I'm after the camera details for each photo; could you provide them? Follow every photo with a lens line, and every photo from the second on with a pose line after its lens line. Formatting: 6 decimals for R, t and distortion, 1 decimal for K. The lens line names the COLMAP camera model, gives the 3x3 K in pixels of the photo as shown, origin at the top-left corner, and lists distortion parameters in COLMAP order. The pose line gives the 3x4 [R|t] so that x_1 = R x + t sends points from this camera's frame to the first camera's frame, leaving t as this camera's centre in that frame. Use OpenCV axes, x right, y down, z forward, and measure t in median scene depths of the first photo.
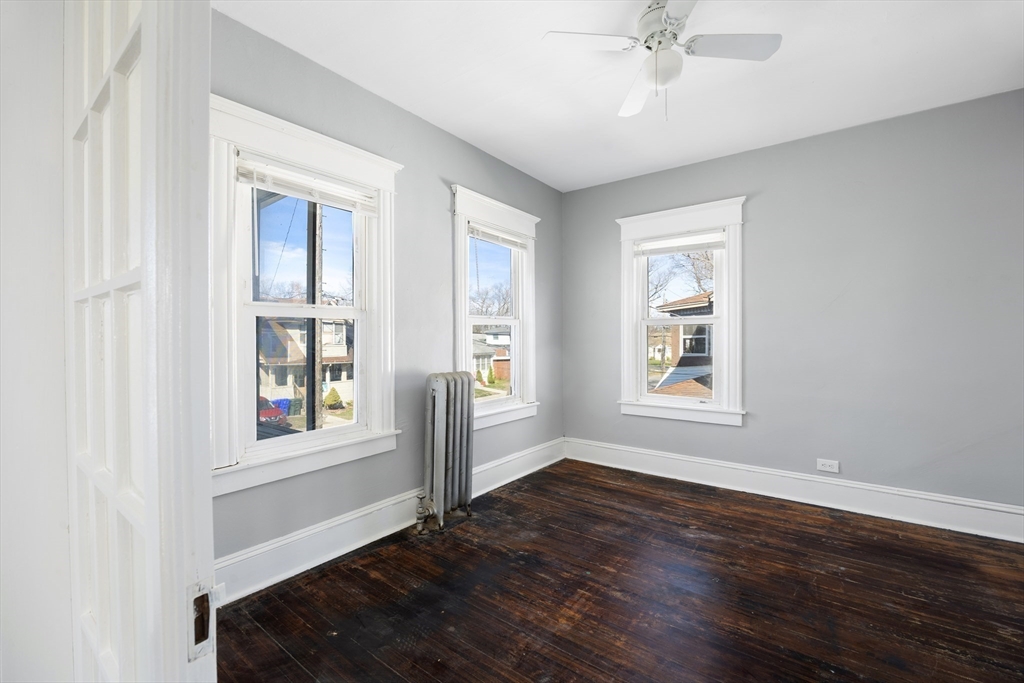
lens RADIAL K [[435.2, 0, 510.2], [0, 435.2, 342.0], [0, 0, 1]] dist [-0.014618, 0.000370]
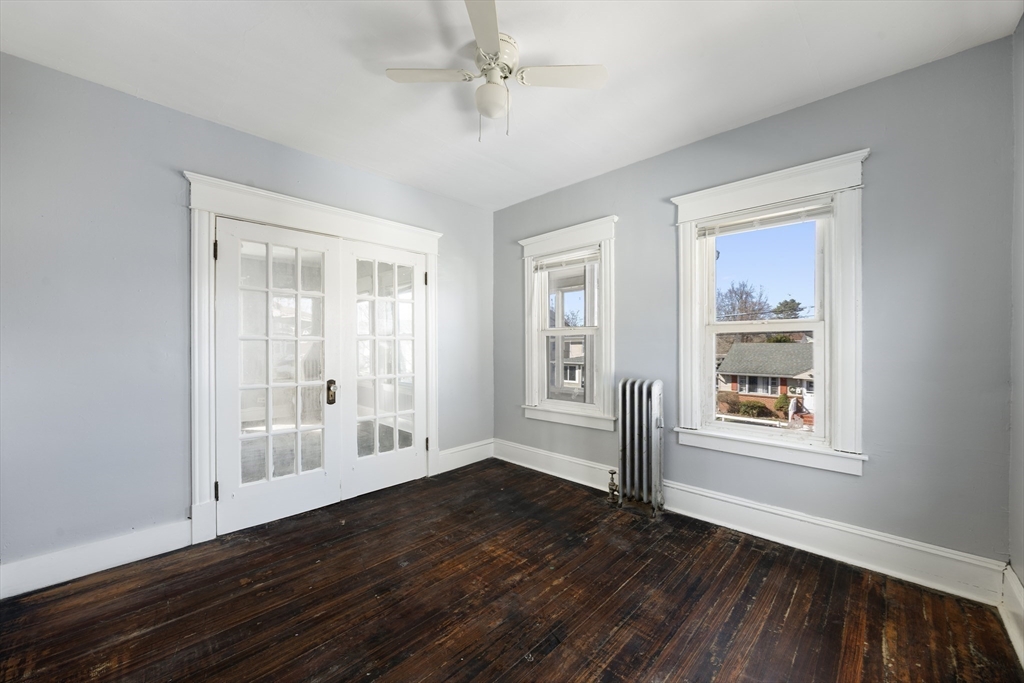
lens RADIAL K [[386.1, 0, 510.1], [0, 386.1, 343.1], [0, 0, 1]] dist [-0.005248, 0.000177]
pose [[-0.127827, 0.002519, -0.991793, 1.009730], [-0.007271, 0.999968, 0.003477, -0.023635], [0.991770, 0.007655, -0.127805, 0.899962]]
